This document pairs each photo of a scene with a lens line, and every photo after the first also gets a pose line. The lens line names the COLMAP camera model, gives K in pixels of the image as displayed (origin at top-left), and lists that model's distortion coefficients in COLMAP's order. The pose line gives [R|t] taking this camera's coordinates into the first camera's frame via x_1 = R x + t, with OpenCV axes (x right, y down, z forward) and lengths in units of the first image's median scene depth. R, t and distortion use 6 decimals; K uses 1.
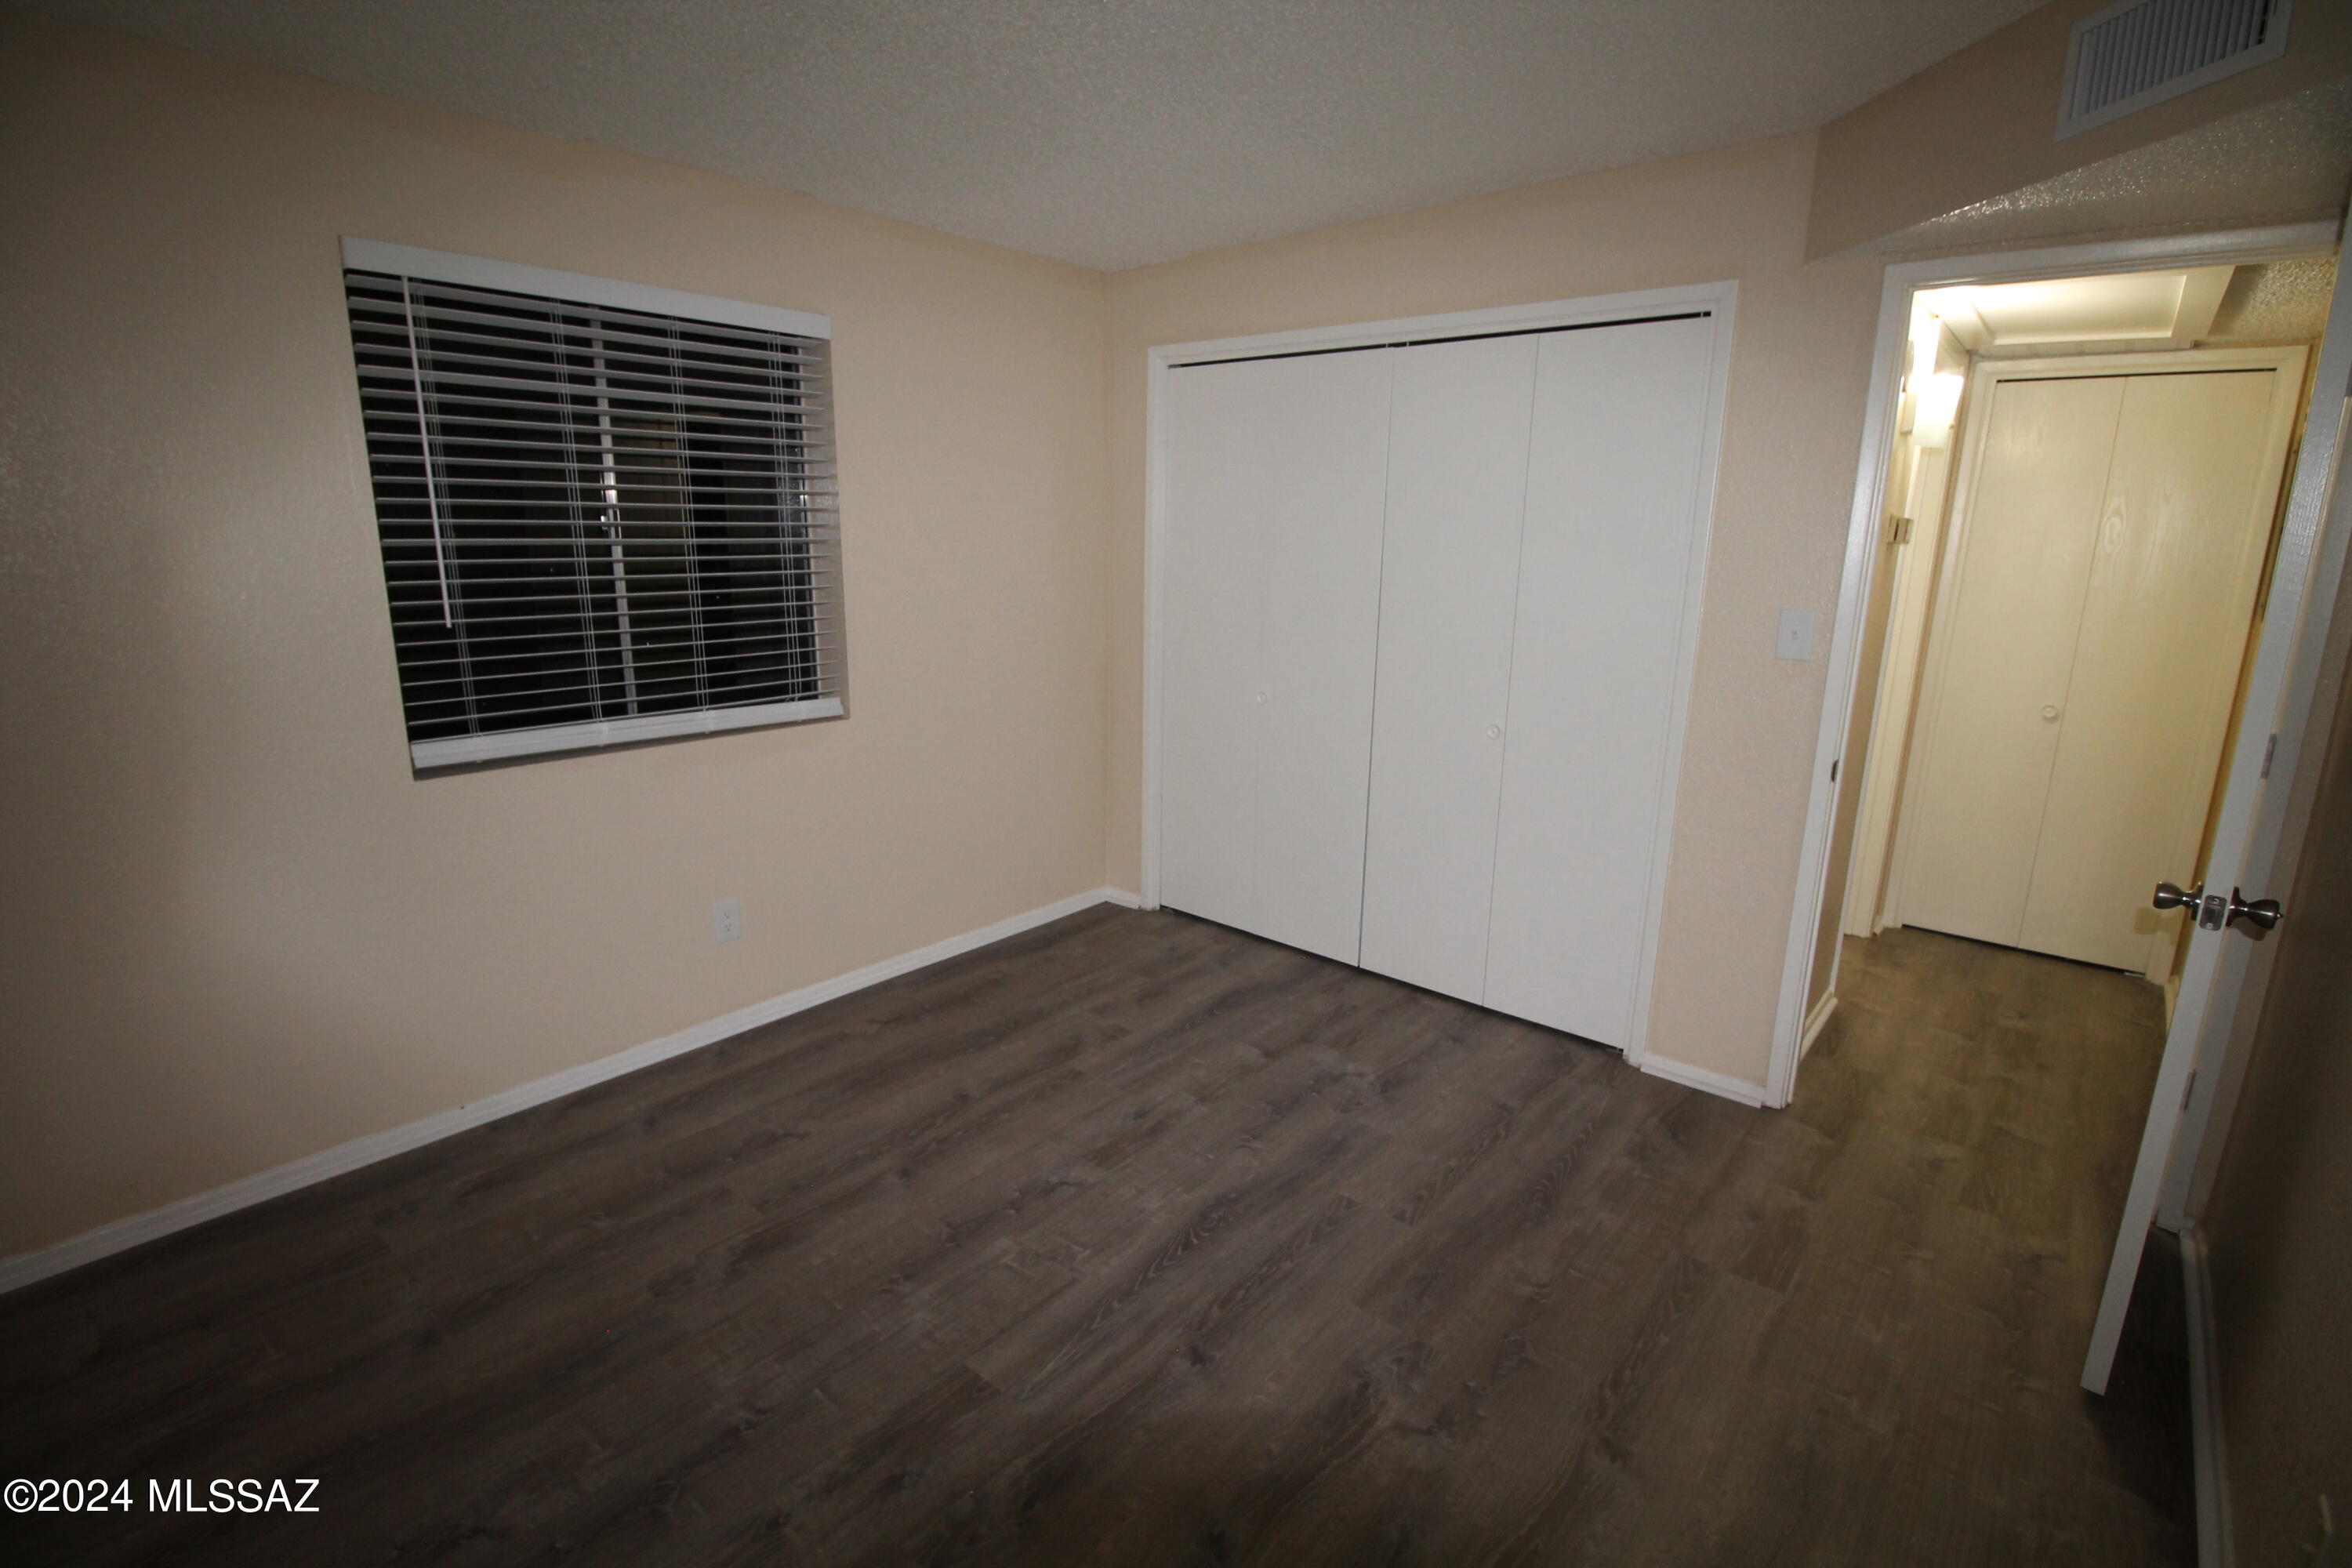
lens RADIAL K [[1102.4, 0, 1167.0], [0, 1102.4, 786.1], [0, 0, 1]] dist [-0.007488, -0.004439]
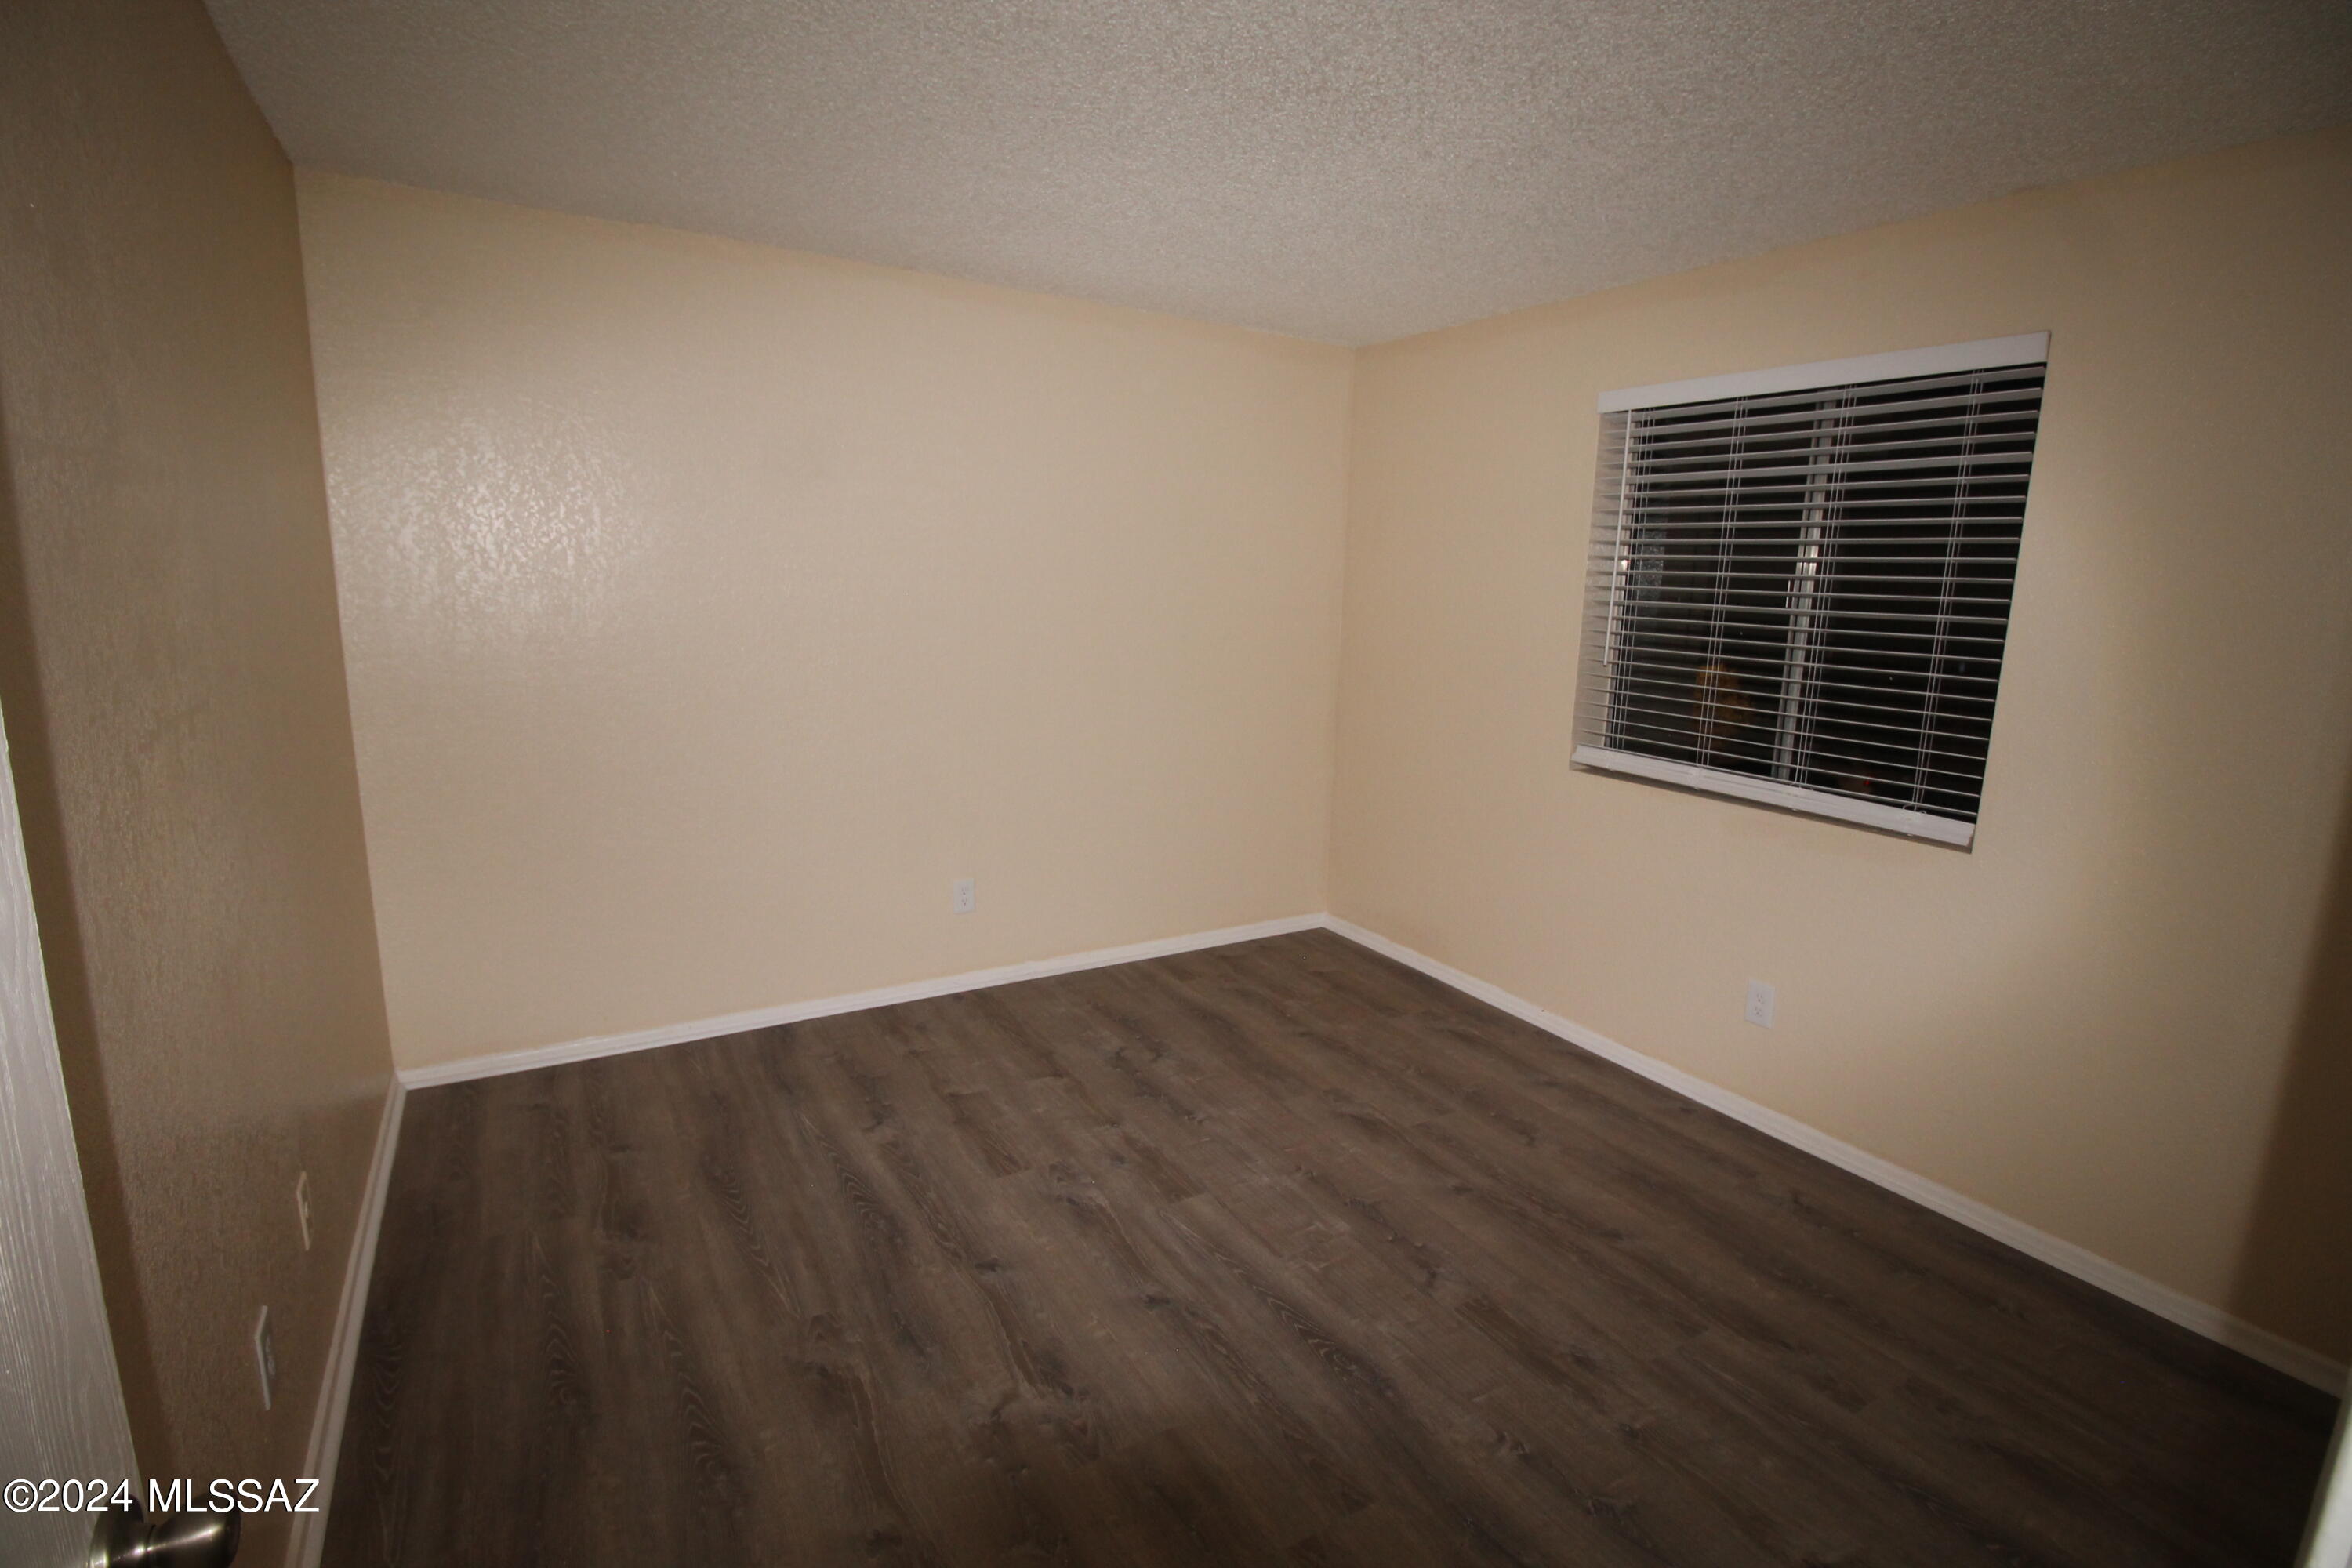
lens RADIAL K [[1102.4, 0, 1163.0], [0, 1102.4, 780.3], [0, 0, 1]] dist [-0.007488, -0.004439]
pose [[-0.335804, 0.155785, -0.928960, 0.703025], [-0.251103, 0.935733, 0.247690, -0.185040], [0.907845, 0.316440, -0.275105, 0.816613]]
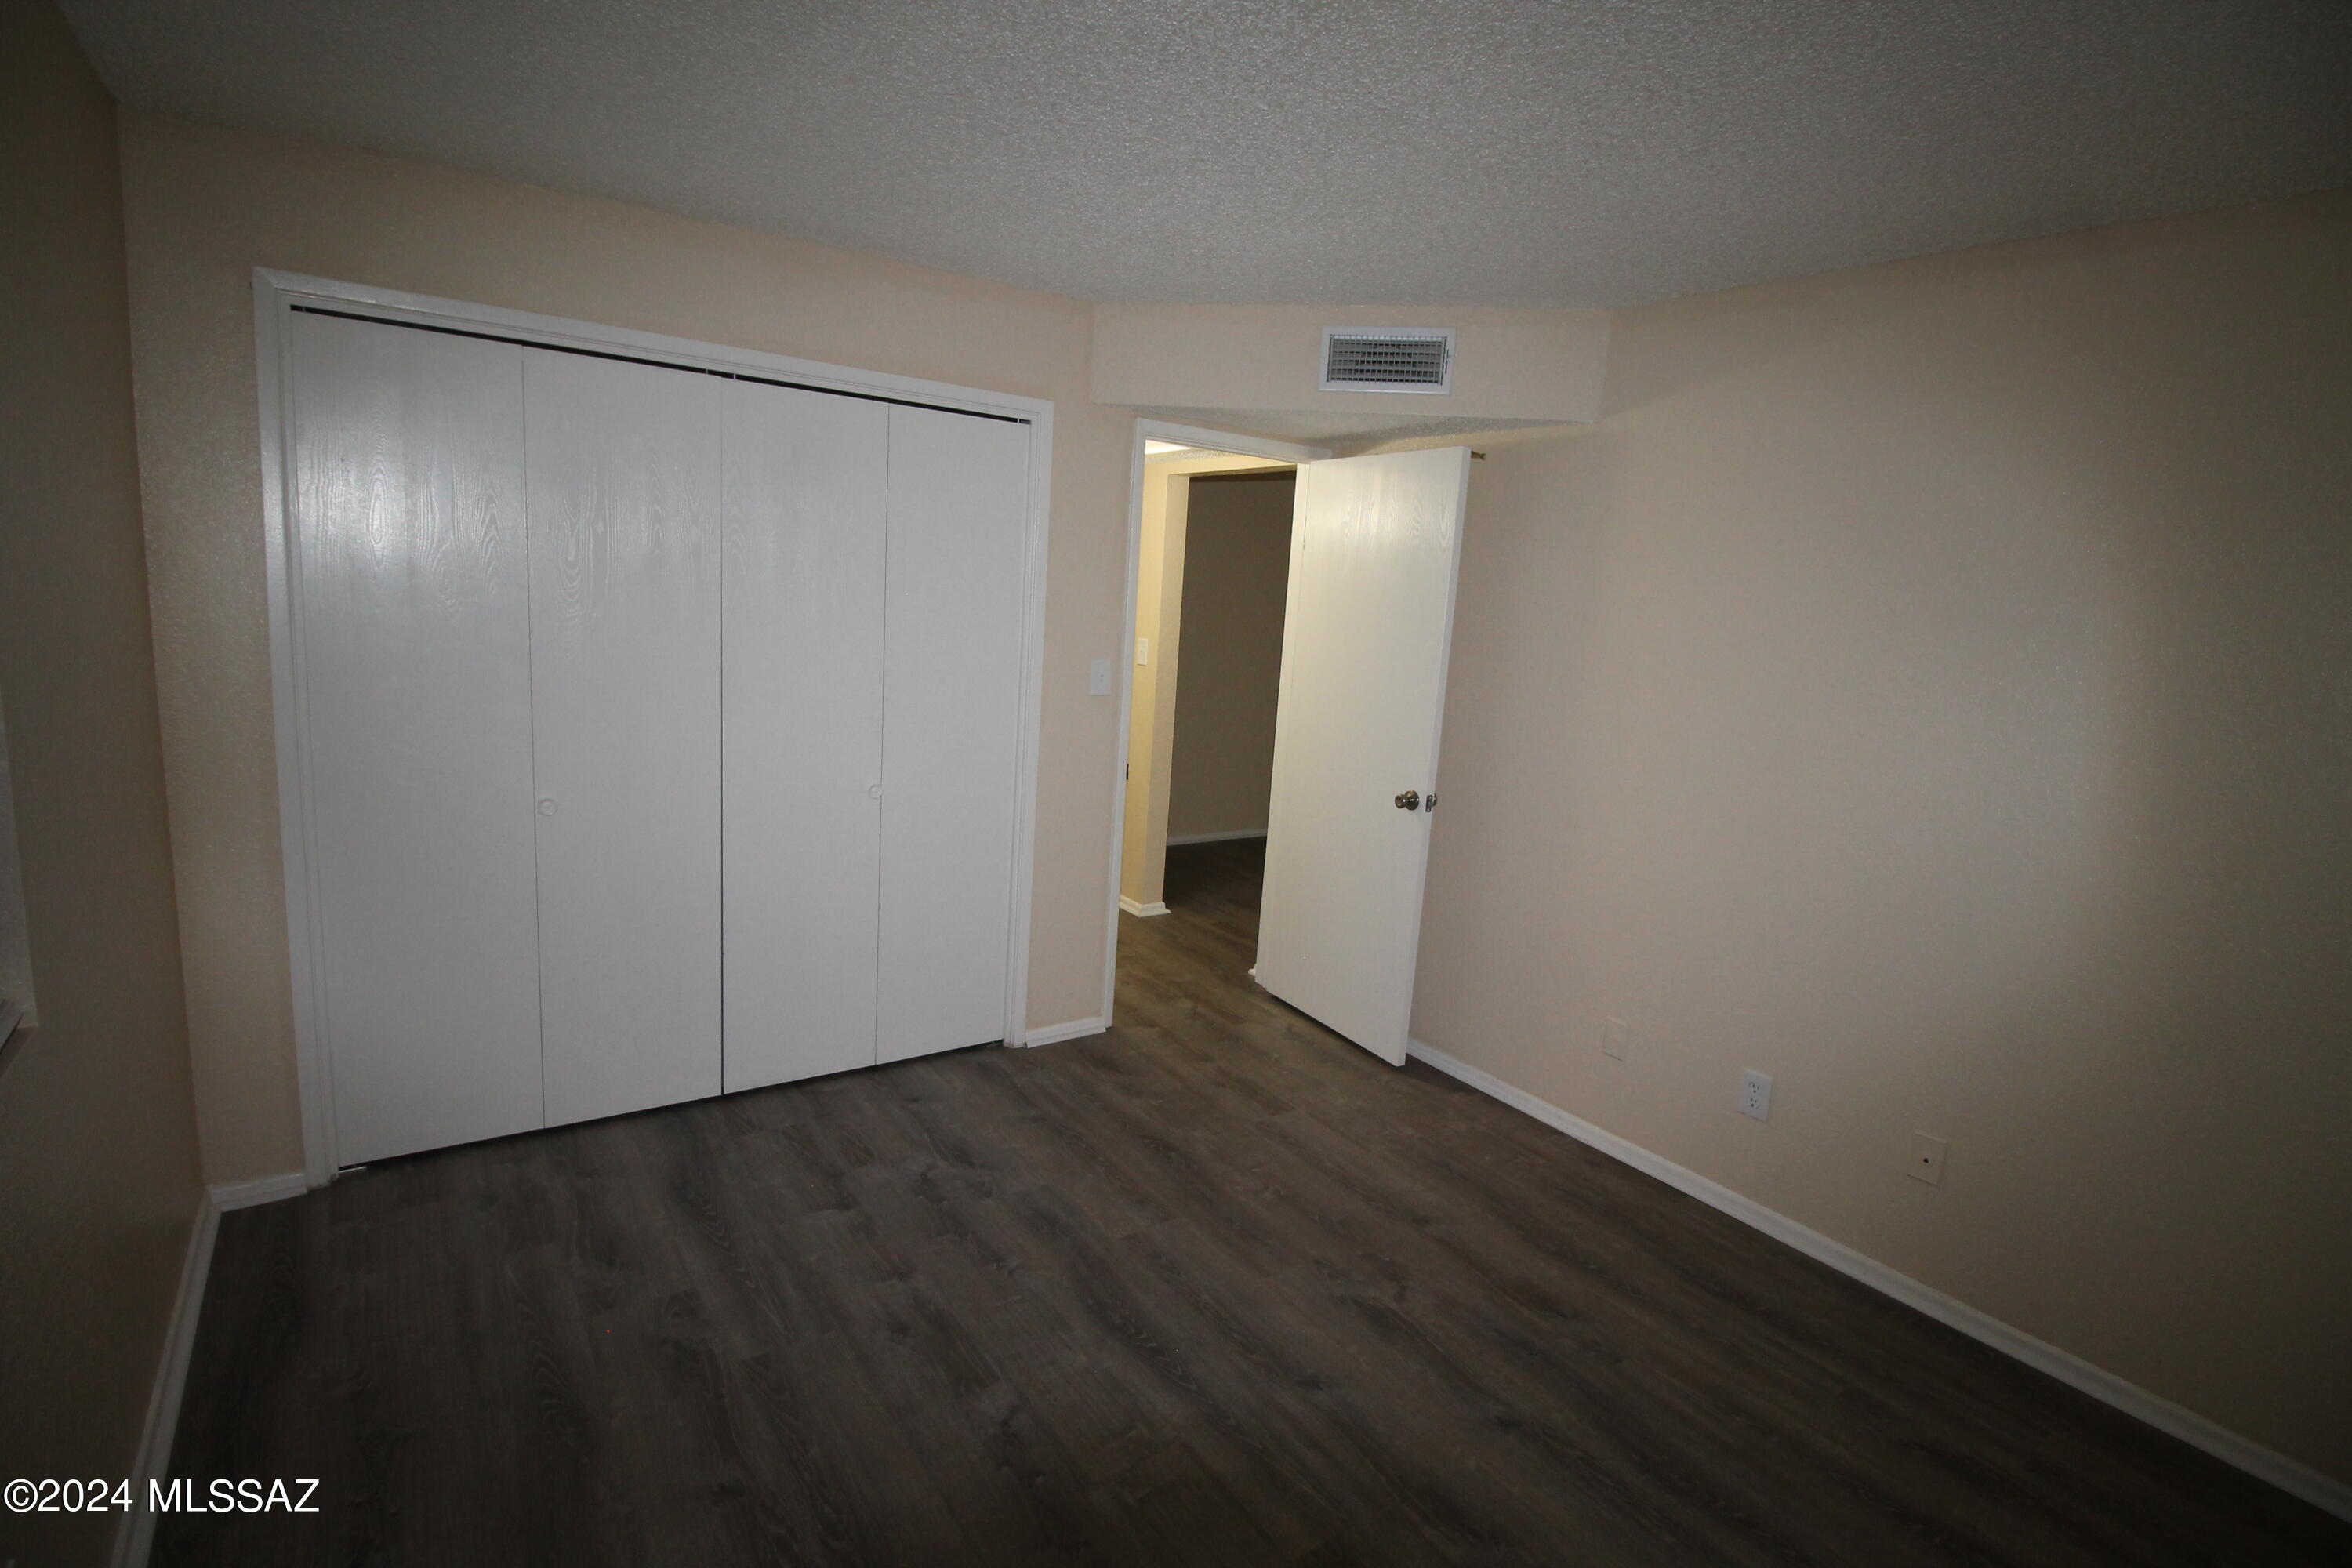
lens RADIAL K [[1102.4, 0, 1179.5], [0, 1102.4, 773.4], [0, 0, 1]] dist [-0.007488, -0.004439]
pose [[0.242752, -0.159534, 0.956881, -0.673016], [0.167311, 0.978489, 0.120691, -0.158869], [-0.955551, 0.130799, 0.264222, 0.539805]]
